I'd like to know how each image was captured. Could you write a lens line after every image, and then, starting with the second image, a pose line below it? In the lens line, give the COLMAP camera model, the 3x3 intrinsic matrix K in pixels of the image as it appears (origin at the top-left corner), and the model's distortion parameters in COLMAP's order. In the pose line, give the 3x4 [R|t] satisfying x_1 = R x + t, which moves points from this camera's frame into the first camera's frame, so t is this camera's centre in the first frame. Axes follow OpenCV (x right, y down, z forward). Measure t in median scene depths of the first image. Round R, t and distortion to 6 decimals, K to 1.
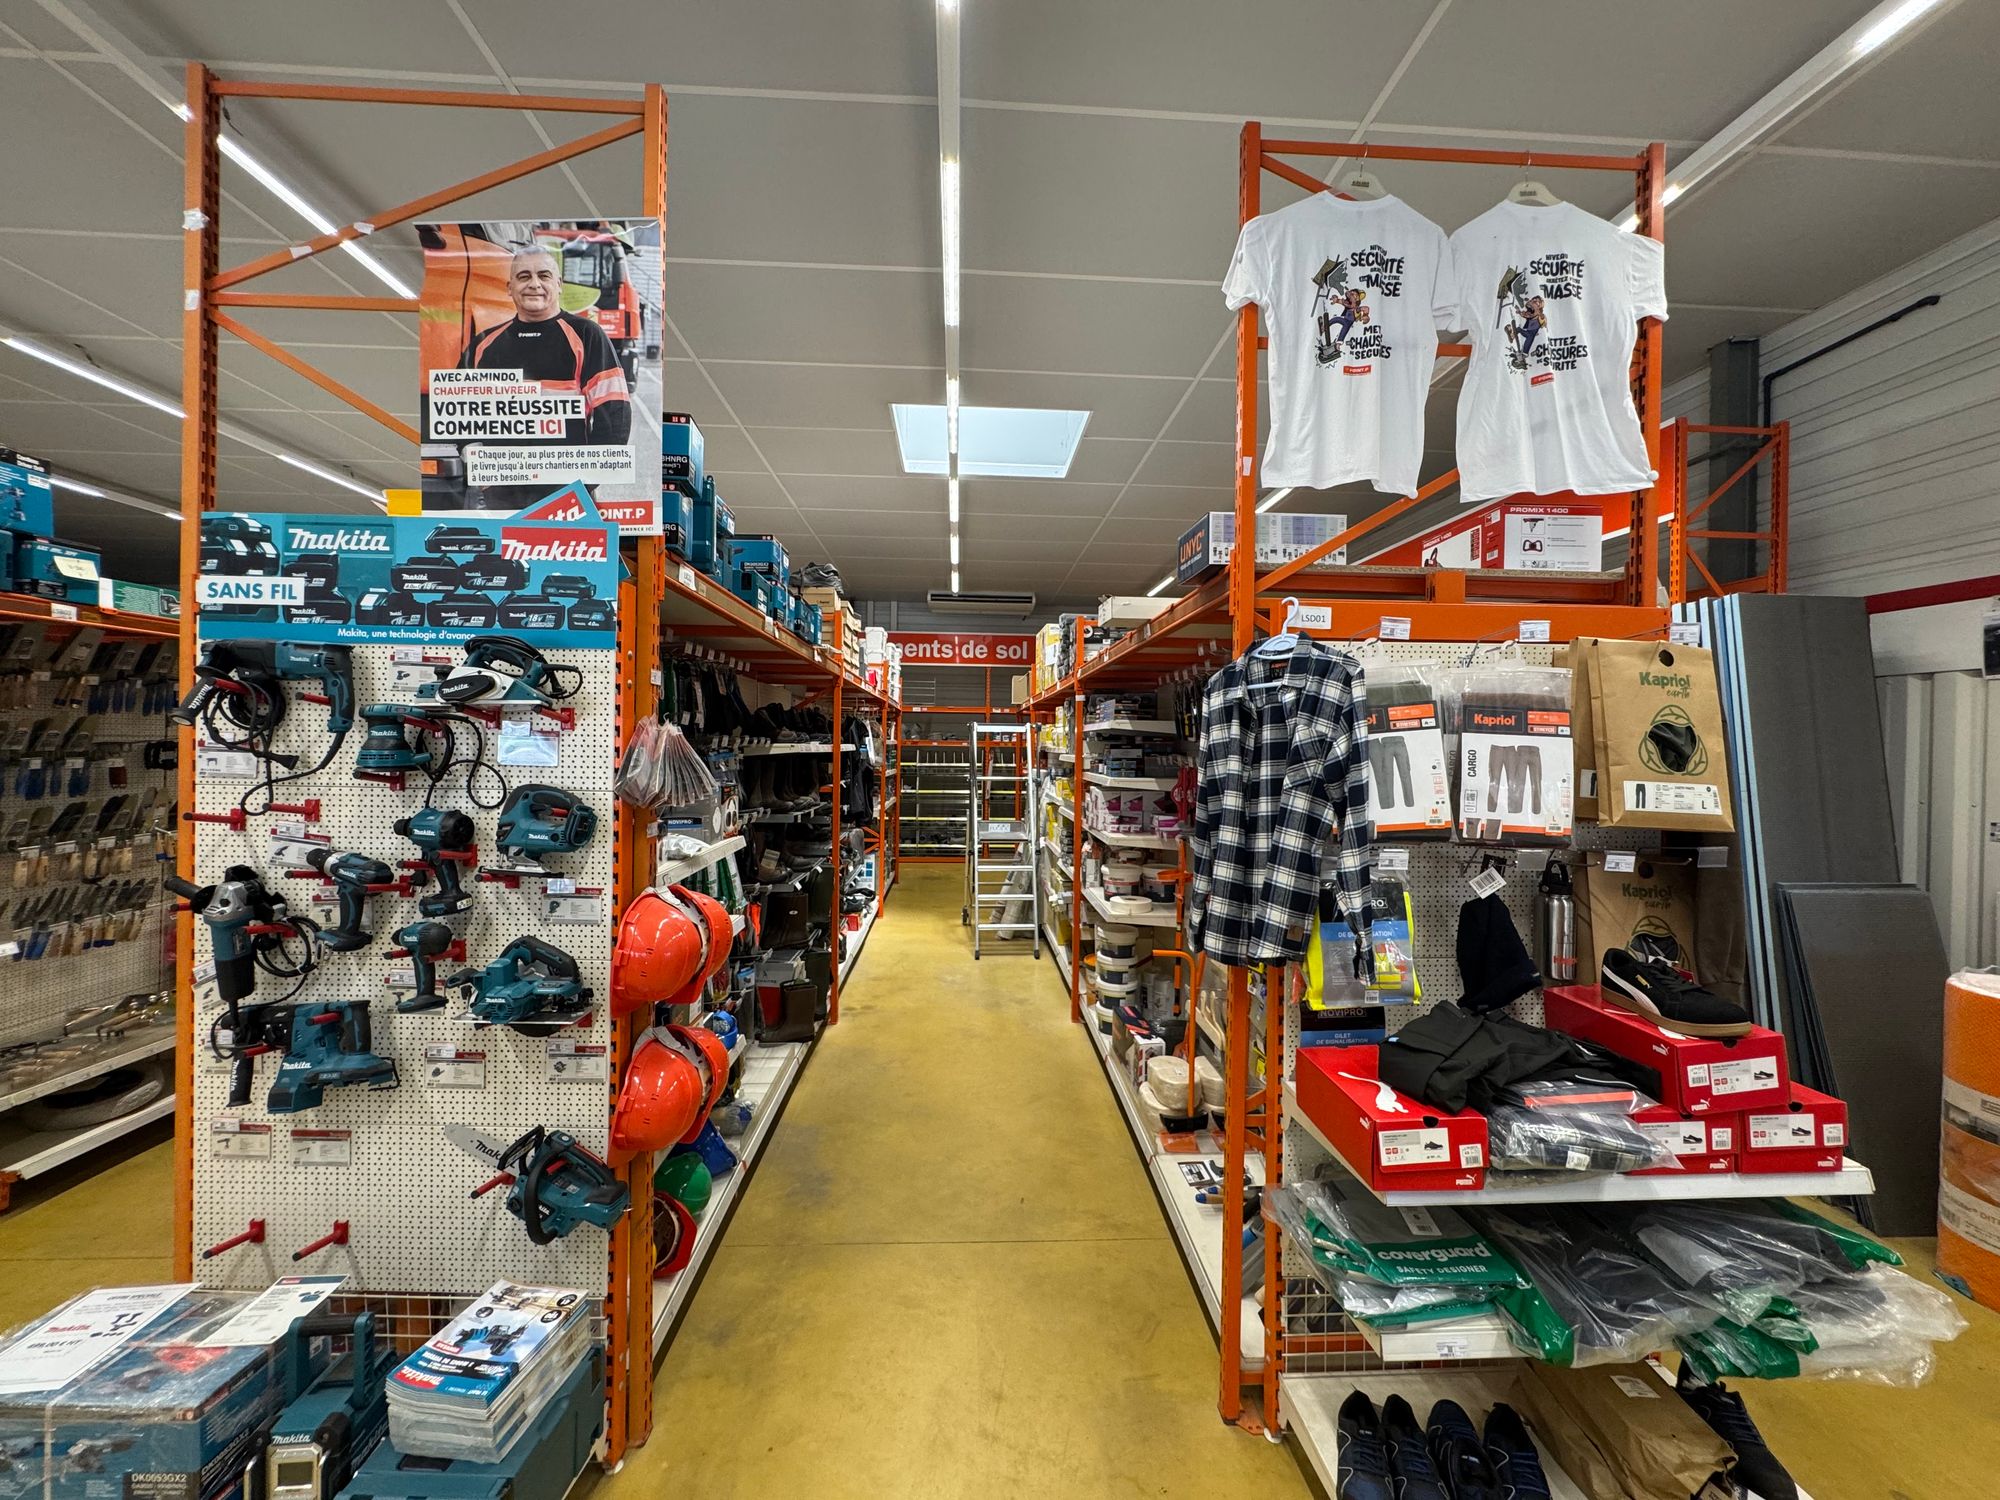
lens RADIAL K [[825.2, 0, 1000.0], [0, 825.2, 750.0], [0, 0, 1]] dist [-0.001308, -0.000552]
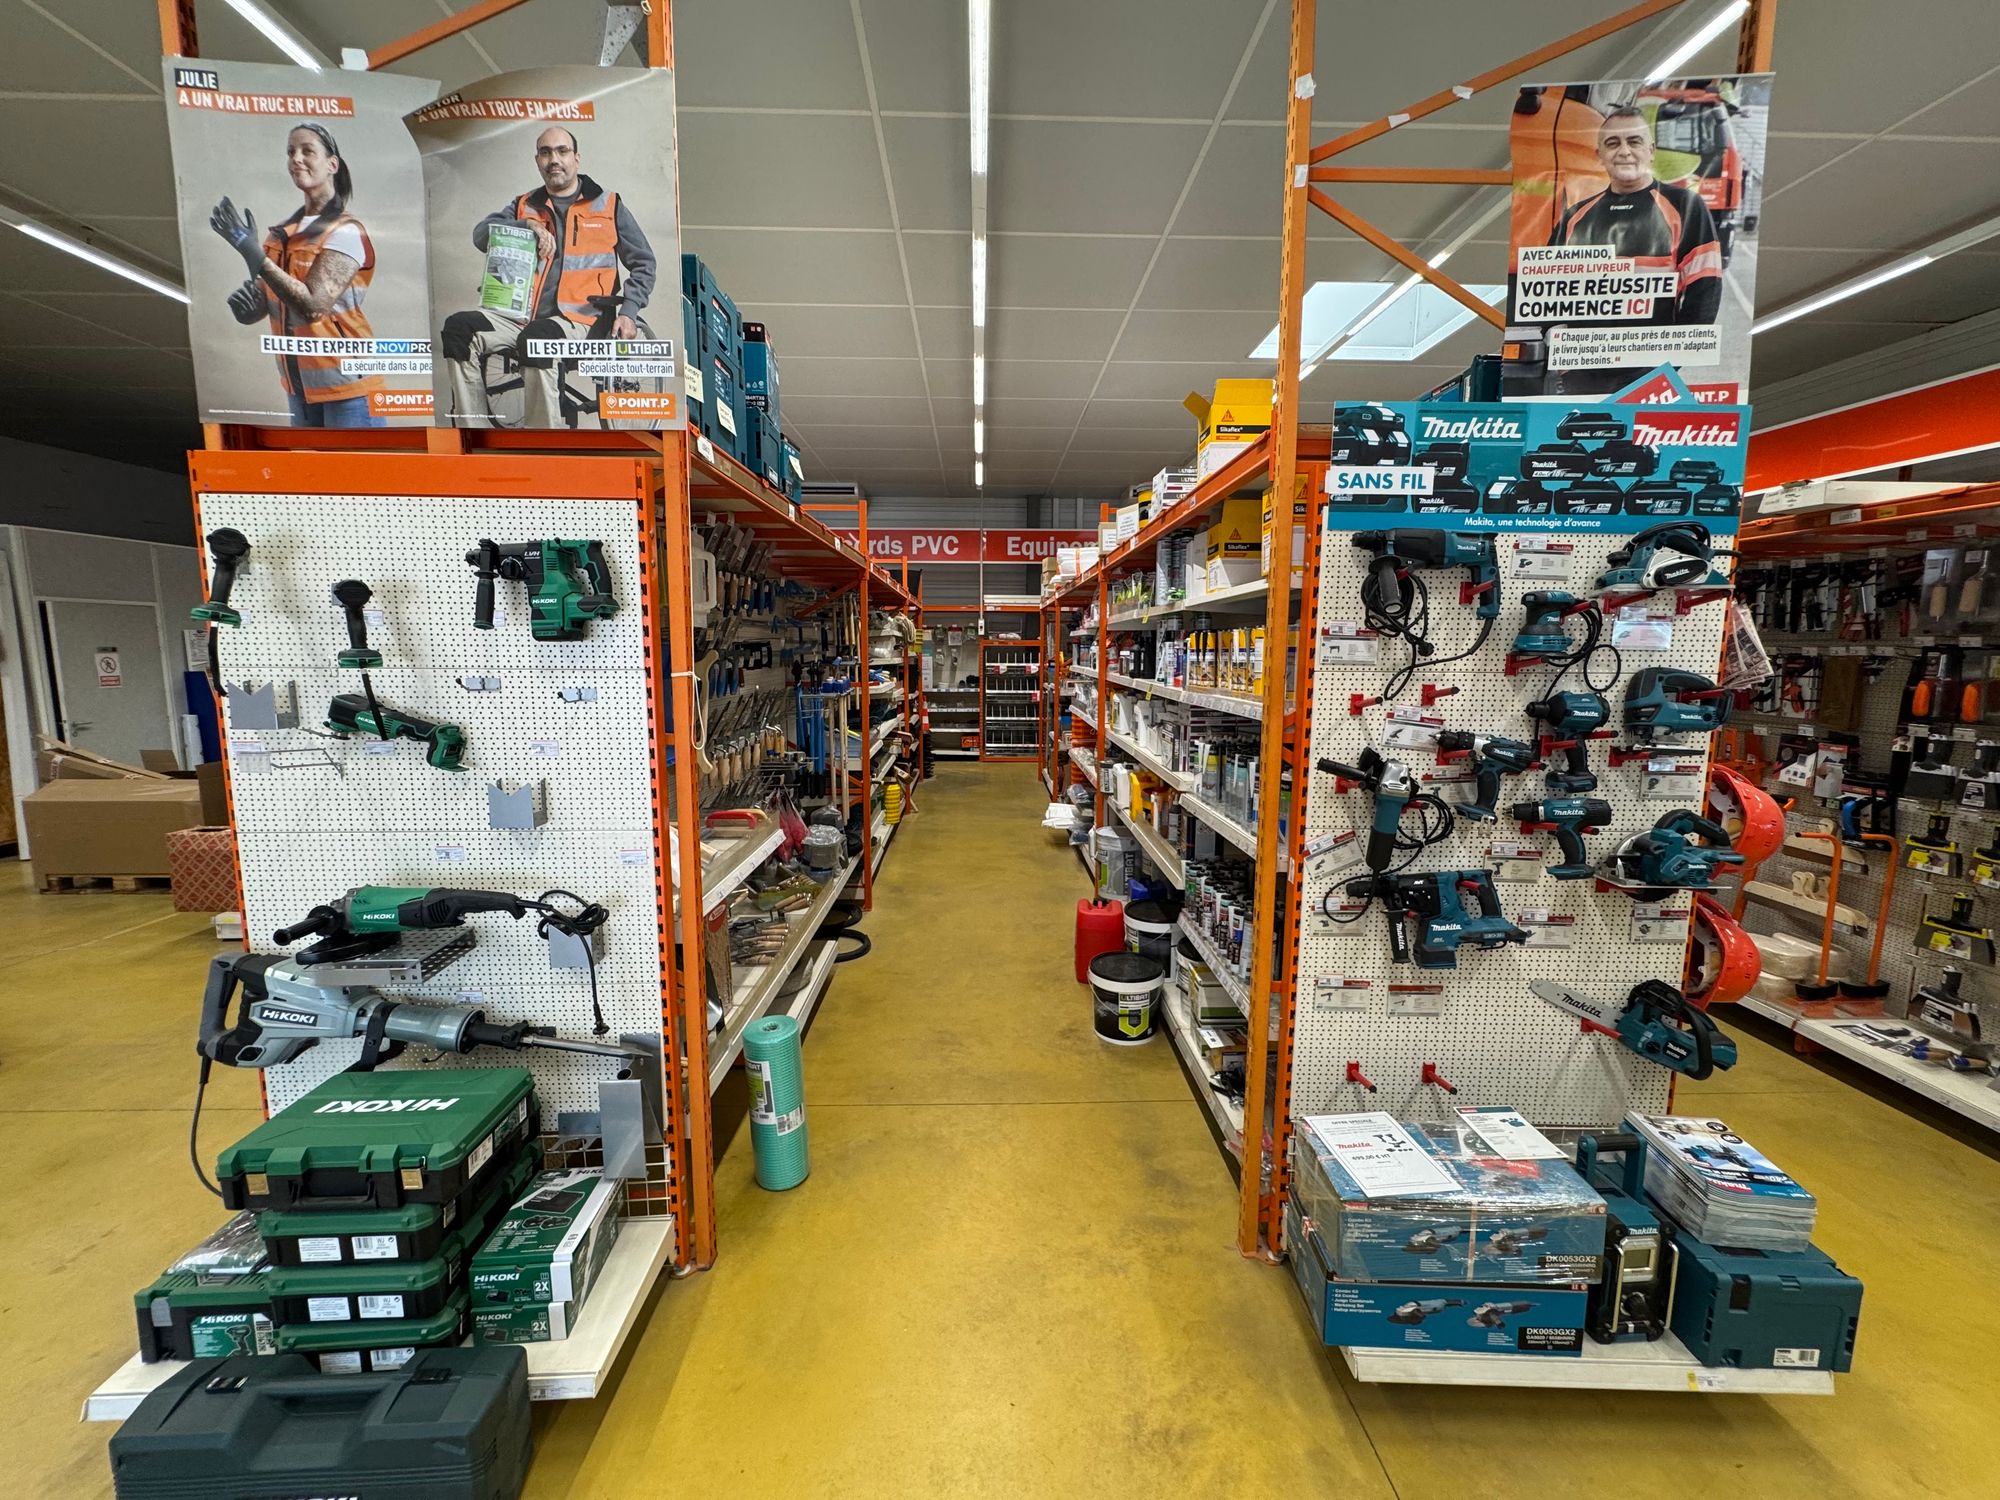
lens RADIAL K [[825.2, 0, 1000.0], [0, 825.2, 750.0], [0, 0, 1]] dist [-0.001308, -0.000552]
pose [[0.999641, -0.007774, -0.025632, -1.349414], [0.010856, 0.992426, 0.122365, 0.008081], [0.024486, -0.122599, 0.992154, -0.069539]]
